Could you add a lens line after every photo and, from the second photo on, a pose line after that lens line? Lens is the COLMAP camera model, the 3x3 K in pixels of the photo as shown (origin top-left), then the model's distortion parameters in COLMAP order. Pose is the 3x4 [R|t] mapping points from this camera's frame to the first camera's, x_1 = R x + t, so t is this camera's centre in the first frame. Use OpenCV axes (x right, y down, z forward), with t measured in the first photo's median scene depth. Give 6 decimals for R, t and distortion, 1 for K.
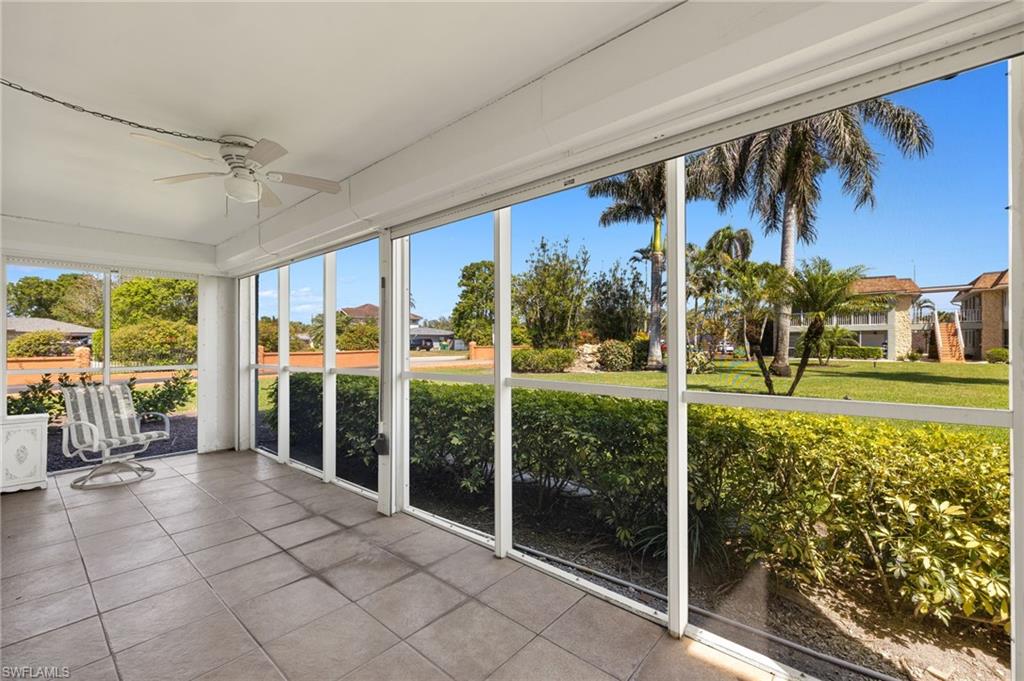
lens RADIAL K [[430.8, 0, 507.1], [0, 430.8, 340.3], [0, 0, 1]] dist [-0.000732, -0.000754]
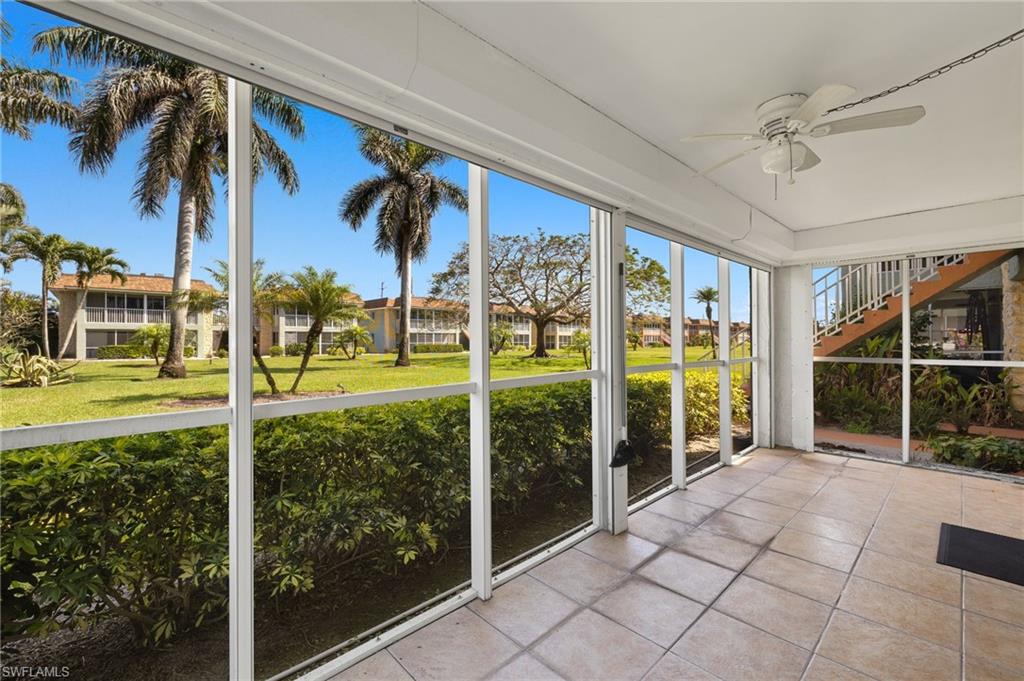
lens RADIAL K [[430.8, 0, 513.9], [0, 430.8, 341.7], [0, 0, 1]] dist [-0.000732, -0.000754]
pose [[0.086157, 0.002150, 0.996279, -0.214193], [-0.006154, 0.999980, -0.001626, 0.003100], [-0.996263, -0.005991, 0.086168, 0.207490]]
